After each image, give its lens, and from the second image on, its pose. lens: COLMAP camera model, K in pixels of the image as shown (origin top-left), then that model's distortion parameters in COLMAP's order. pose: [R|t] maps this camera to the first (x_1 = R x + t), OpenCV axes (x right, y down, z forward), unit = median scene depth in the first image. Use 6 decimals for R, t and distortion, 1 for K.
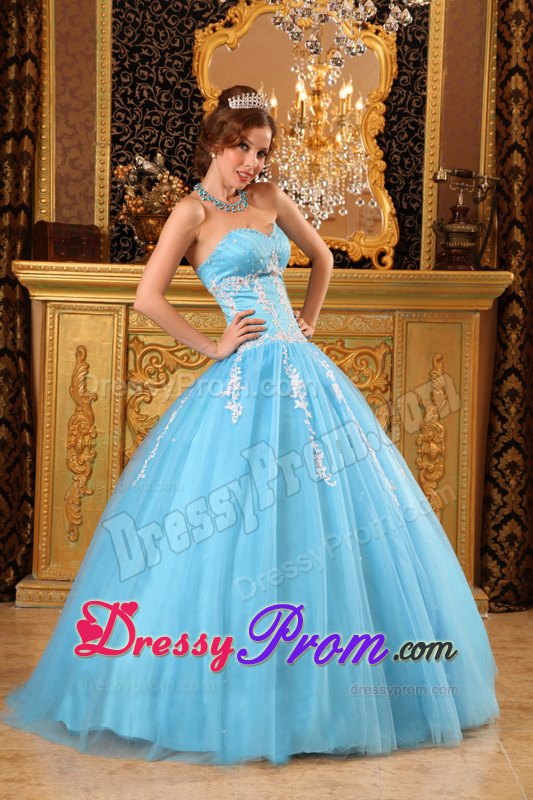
lens RADIAL K [[1623.2, 0, 261.5], [0, 1623.2, 412.1], [0, 0, 1]] dist [0.391792, 0.089682]
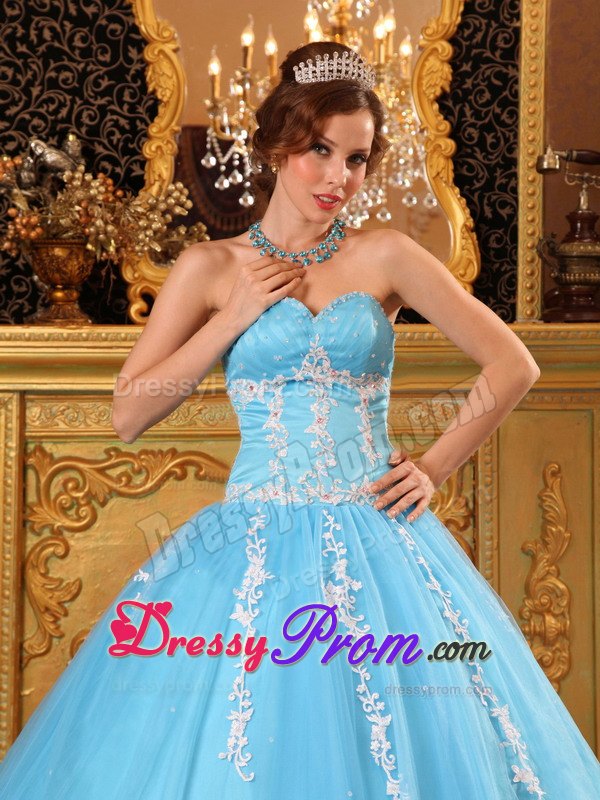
lens RADIAL K [[1836.6, 0, 300.0], [0, 1836.6, 400.0], [0, 0, 1]] dist [0.409398, -0.271939]
pose [[0.999694, -0.024629, 0.002312, 0.015776], [0.024636, 0.999692, -0.003032, -0.057766], [-0.002236, 0.003088, 0.999993, 0.327809]]
